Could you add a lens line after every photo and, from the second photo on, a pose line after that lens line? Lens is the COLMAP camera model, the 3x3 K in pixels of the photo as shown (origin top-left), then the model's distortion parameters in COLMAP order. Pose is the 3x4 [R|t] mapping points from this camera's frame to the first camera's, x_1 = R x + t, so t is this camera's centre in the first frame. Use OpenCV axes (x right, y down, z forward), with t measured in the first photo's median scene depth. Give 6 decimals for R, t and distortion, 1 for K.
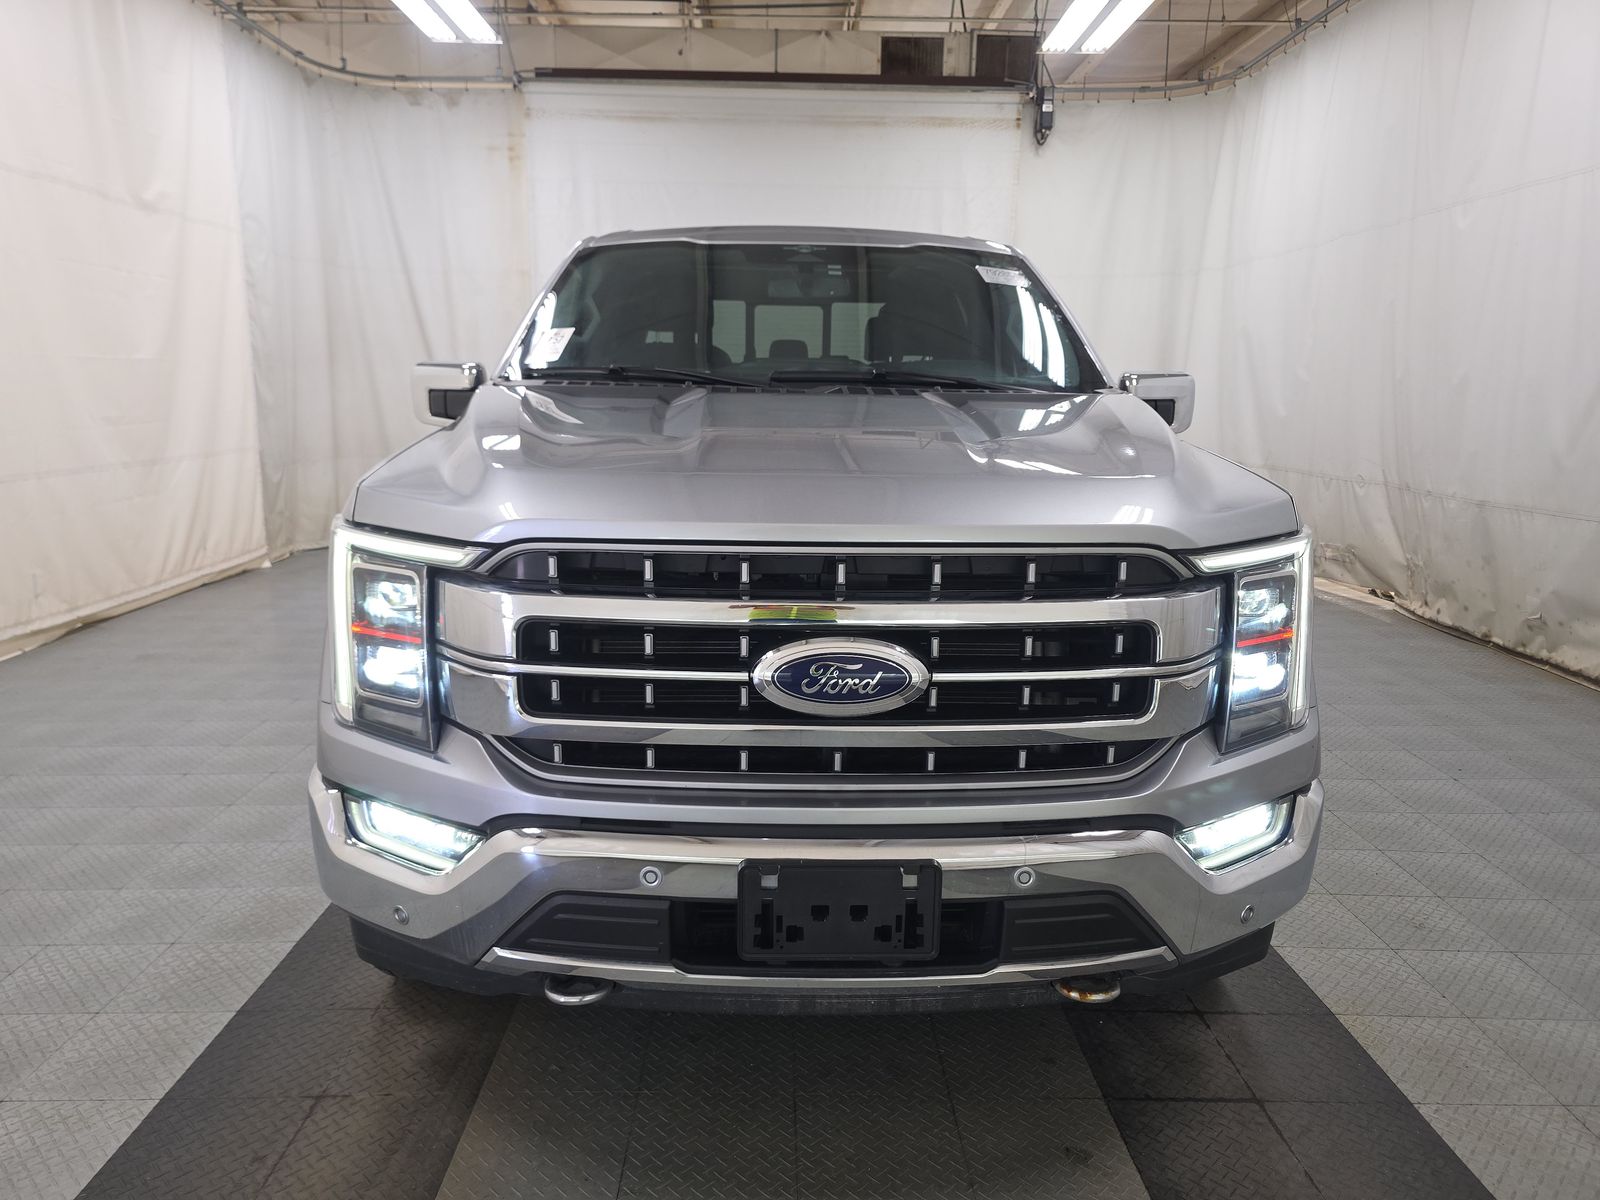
lens RADIAL K [[1083.8, 0, 798.6], [0, 1083.8, 597.9], [0, 0, 1]] dist [0.038750, -0.033929]
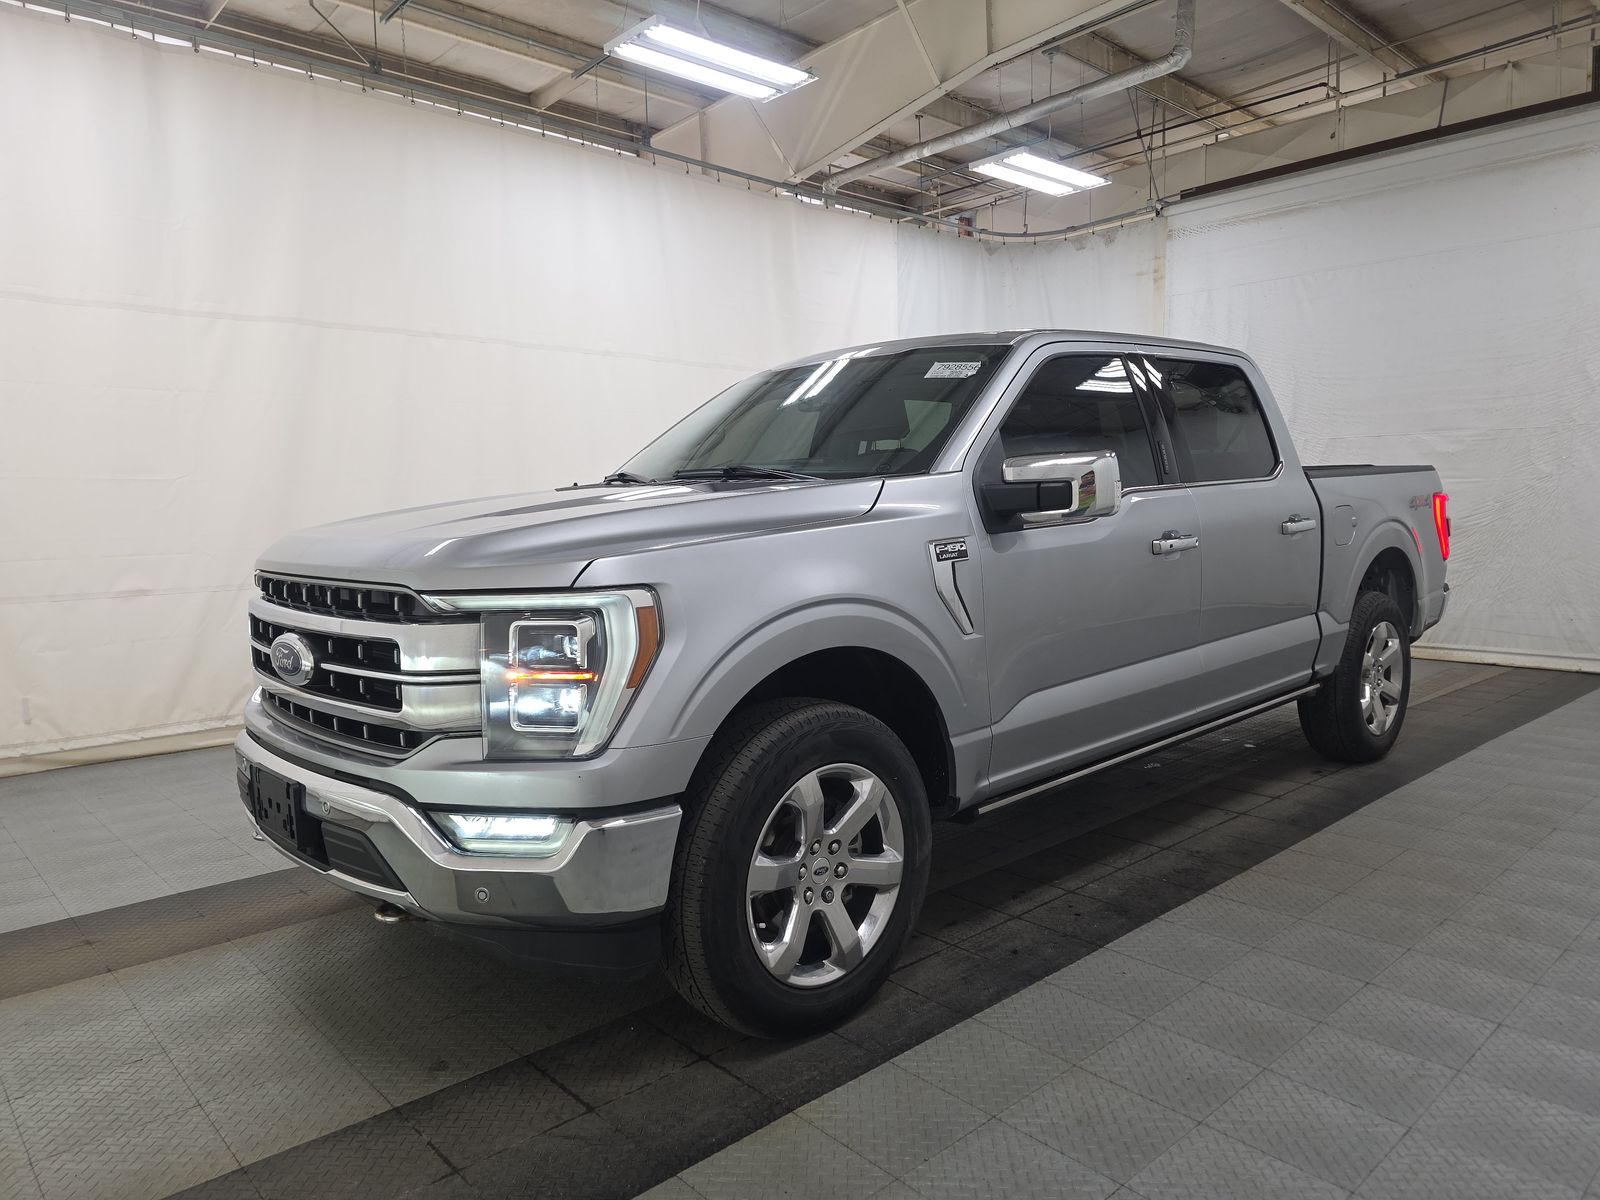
lens RADIAL K [[1083.8, 0, 790.1], [0, 1083.8, 606.2], [0, 0, 1]] dist [0.038750, -0.033929]
pose [[0.664288, 0.043349, -0.746219, 0.302683], [-0.115470, 0.992284, -0.045150, -0.003177], [0.738504, 0.116158, 0.664168, 0.080861]]
